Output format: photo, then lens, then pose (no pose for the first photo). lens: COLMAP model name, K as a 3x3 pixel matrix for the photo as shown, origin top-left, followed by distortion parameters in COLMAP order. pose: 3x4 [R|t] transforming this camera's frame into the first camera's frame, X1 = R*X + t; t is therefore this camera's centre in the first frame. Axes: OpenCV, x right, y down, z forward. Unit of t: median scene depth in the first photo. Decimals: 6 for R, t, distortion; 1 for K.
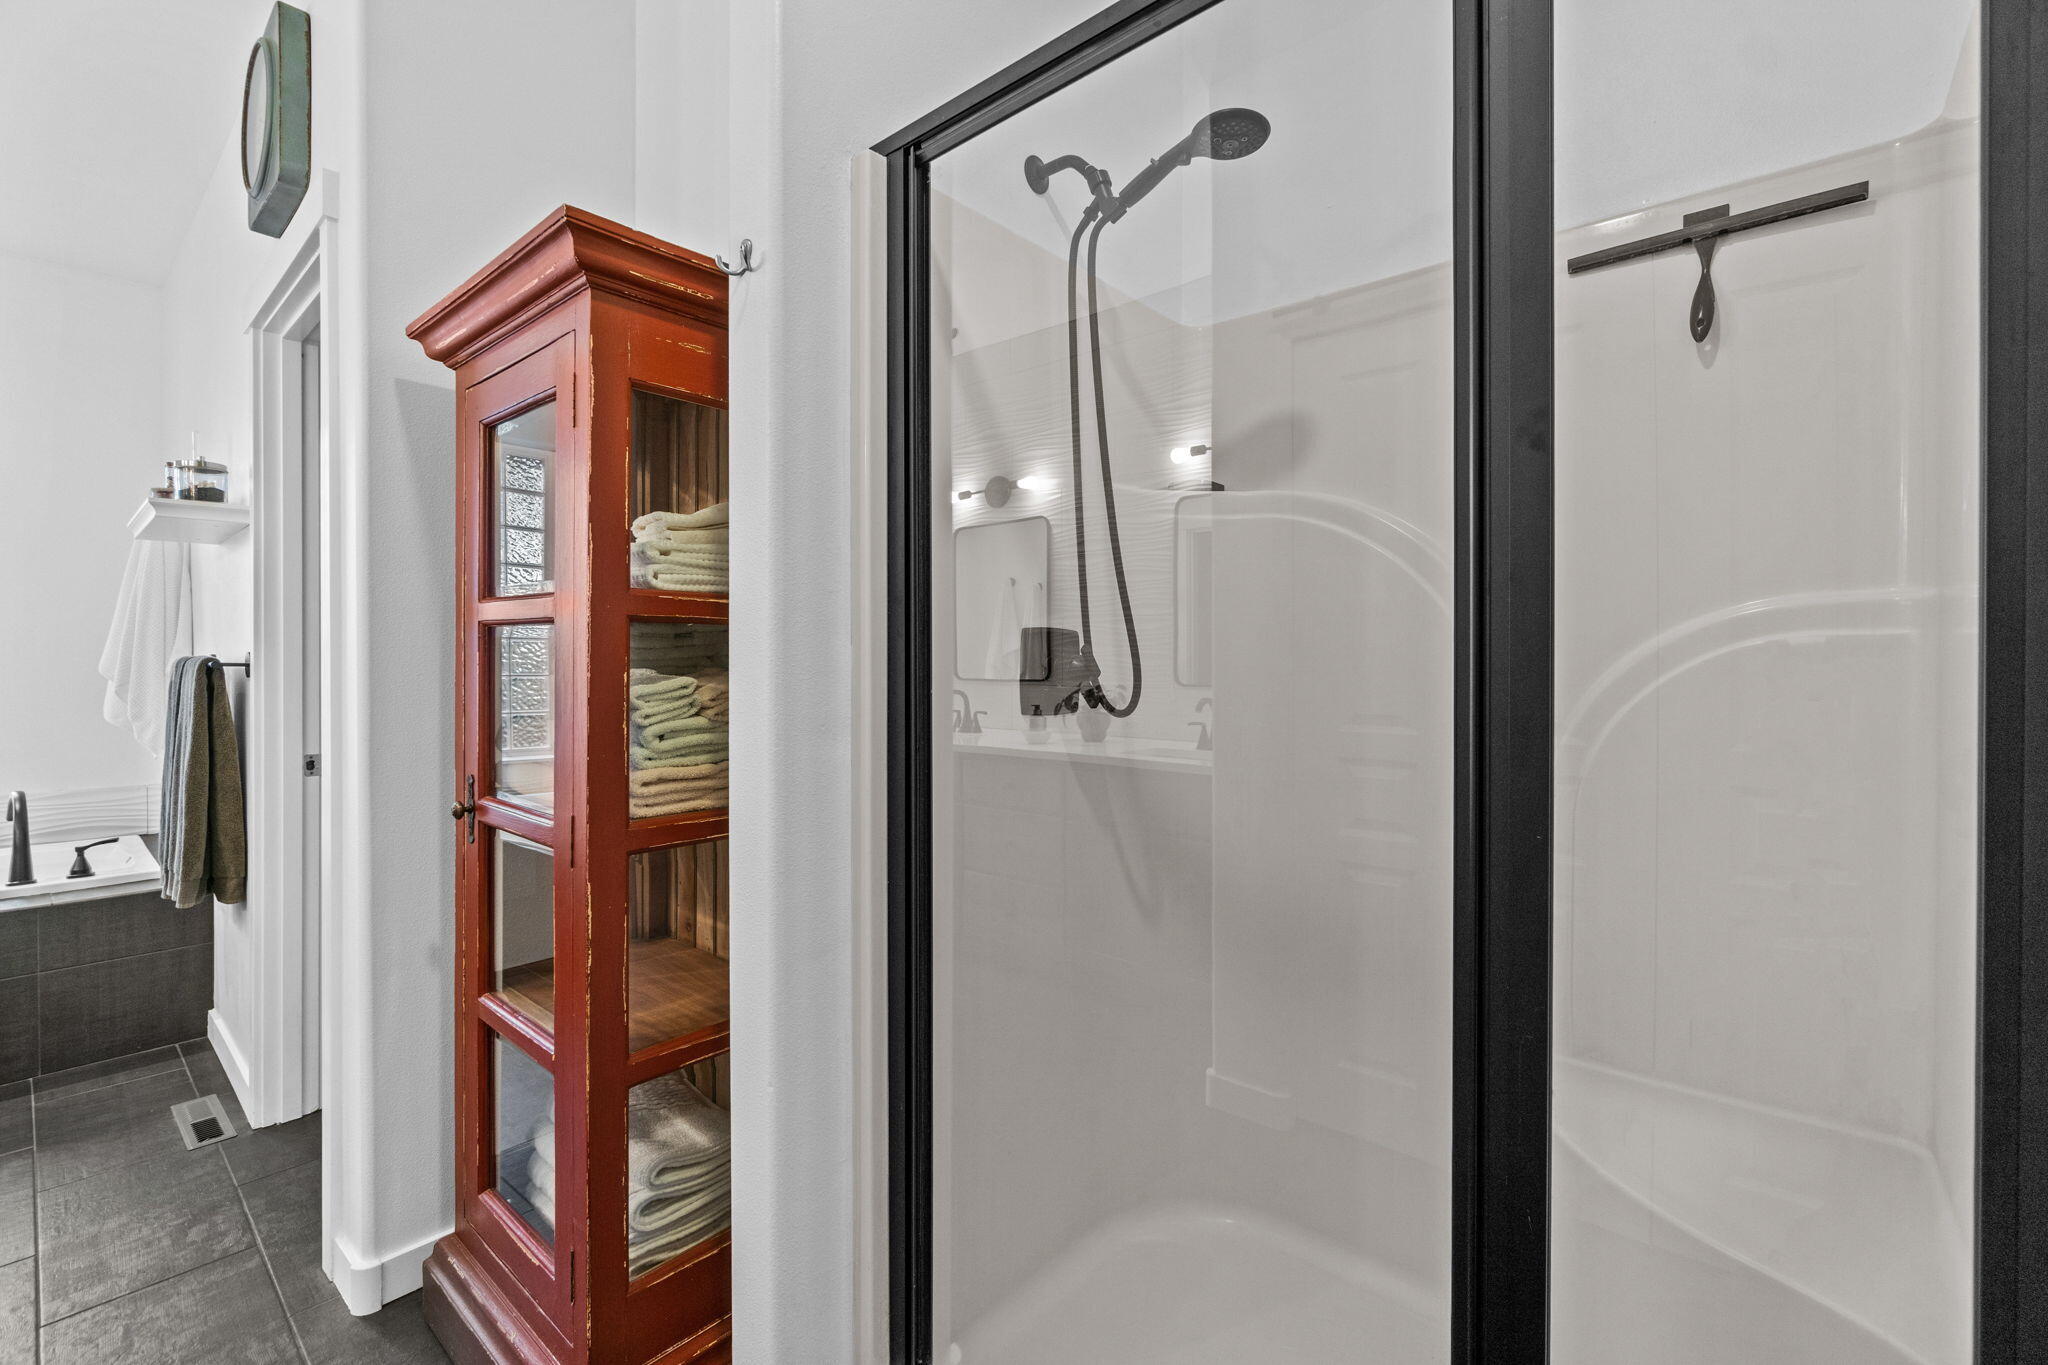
lens RADIAL K [[870.7, 0, 1030.9], [0, 870.7, 677.0], [0, 0, 1]] dist [-0.001195, -0.000284]
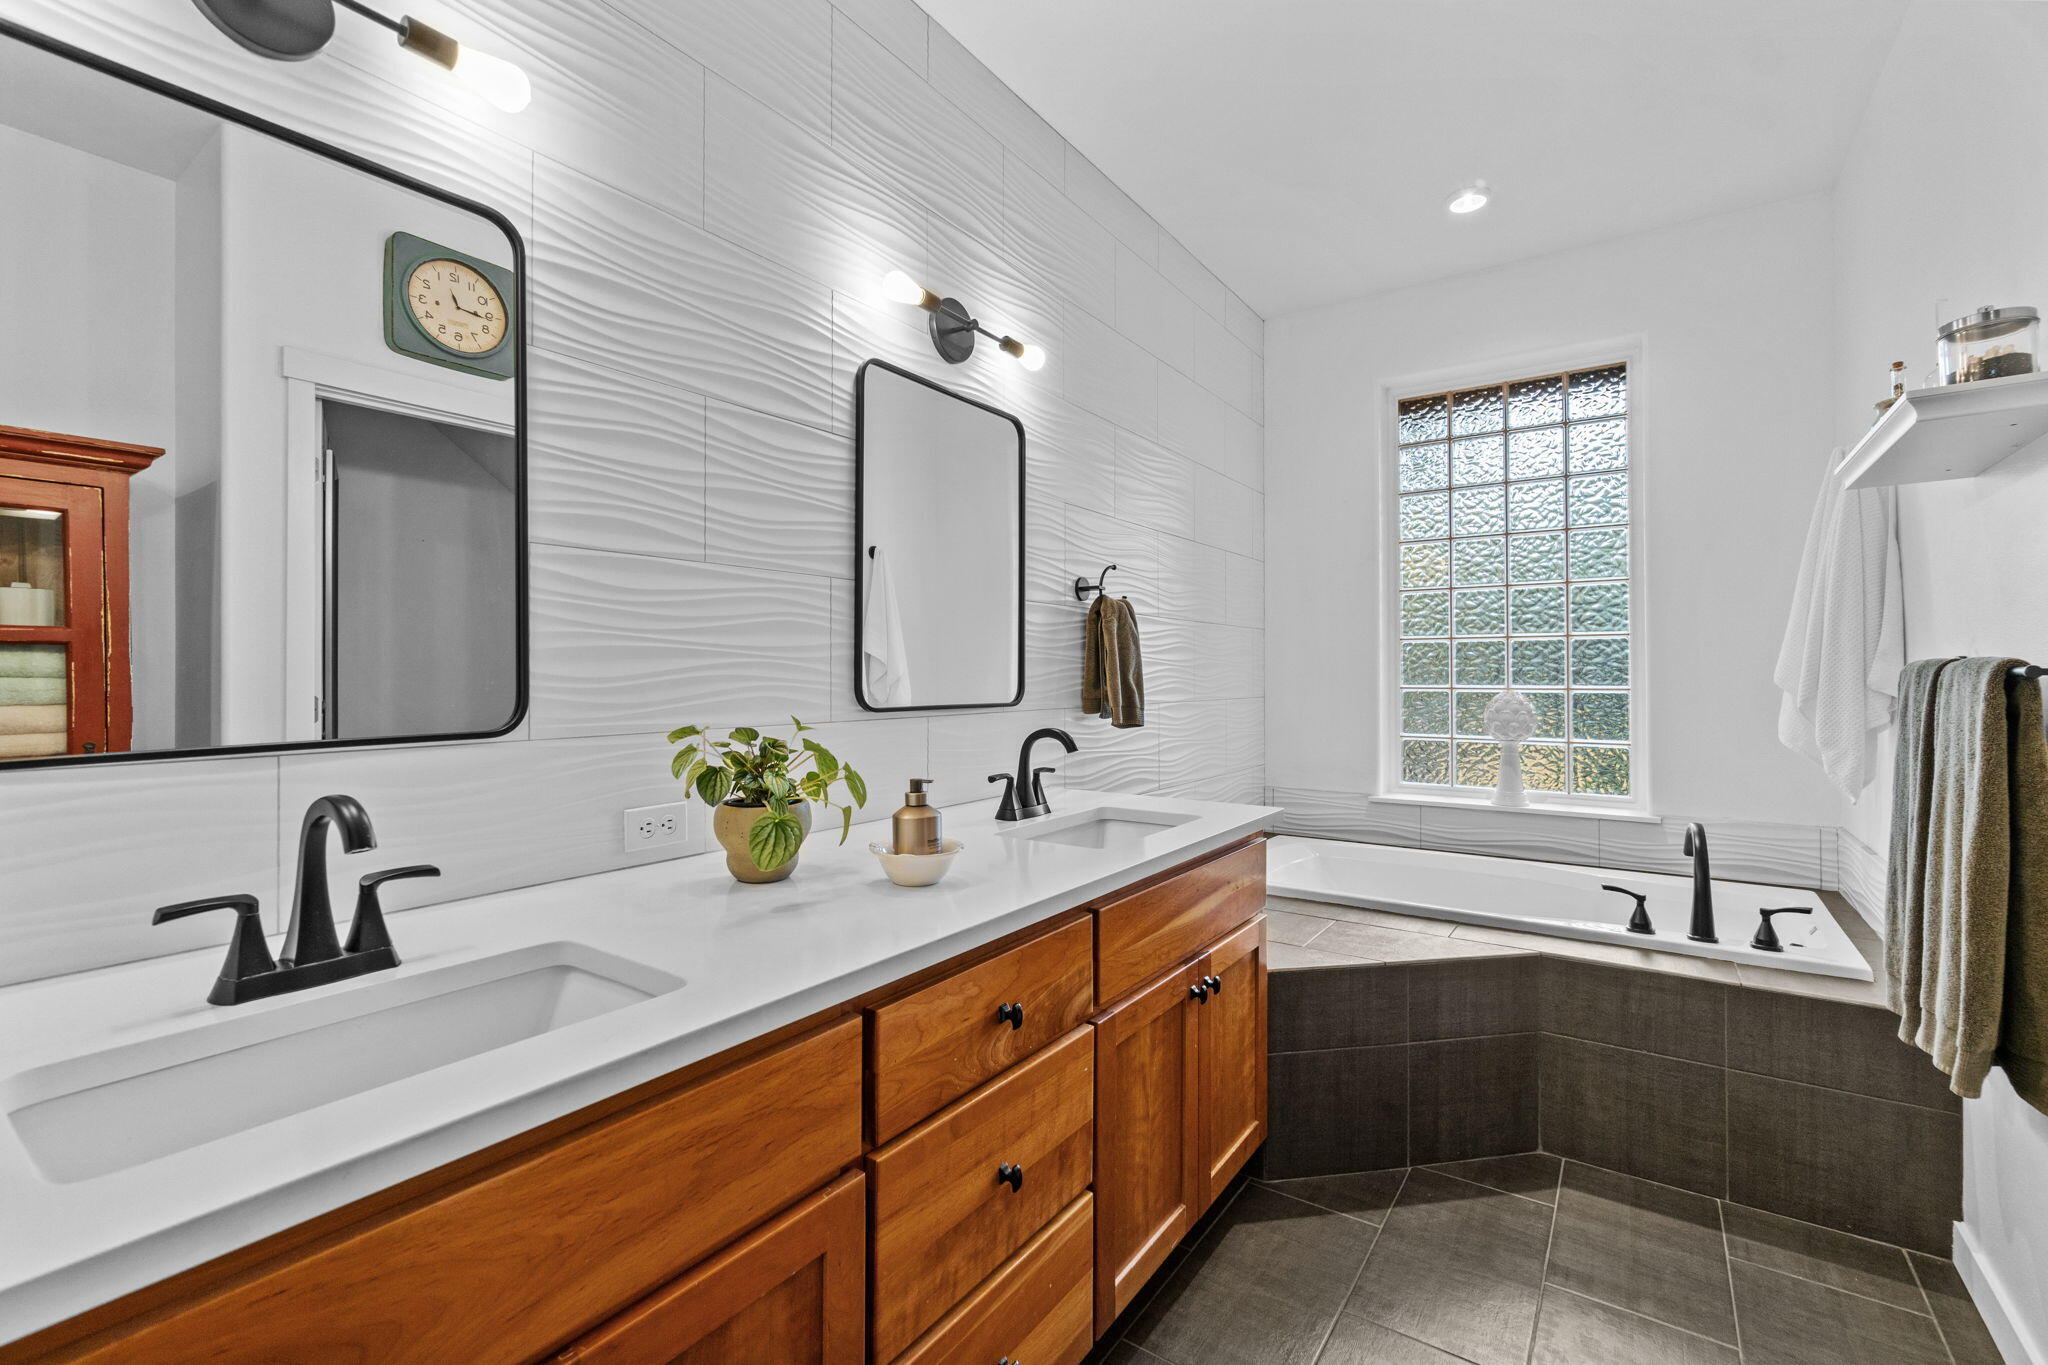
lens RADIAL K [[870.7, 0, 1030.9], [0, 870.7, 677.0], [0, 0, 1]] dist [-0.001195, -0.000284]
pose [[0.089499, -0.005365, -0.995972, -0.386904], [-0.001153, 0.999984, -0.005490, -0.006316], [0.995986, 0.001640, 0.089491, 0.283658]]
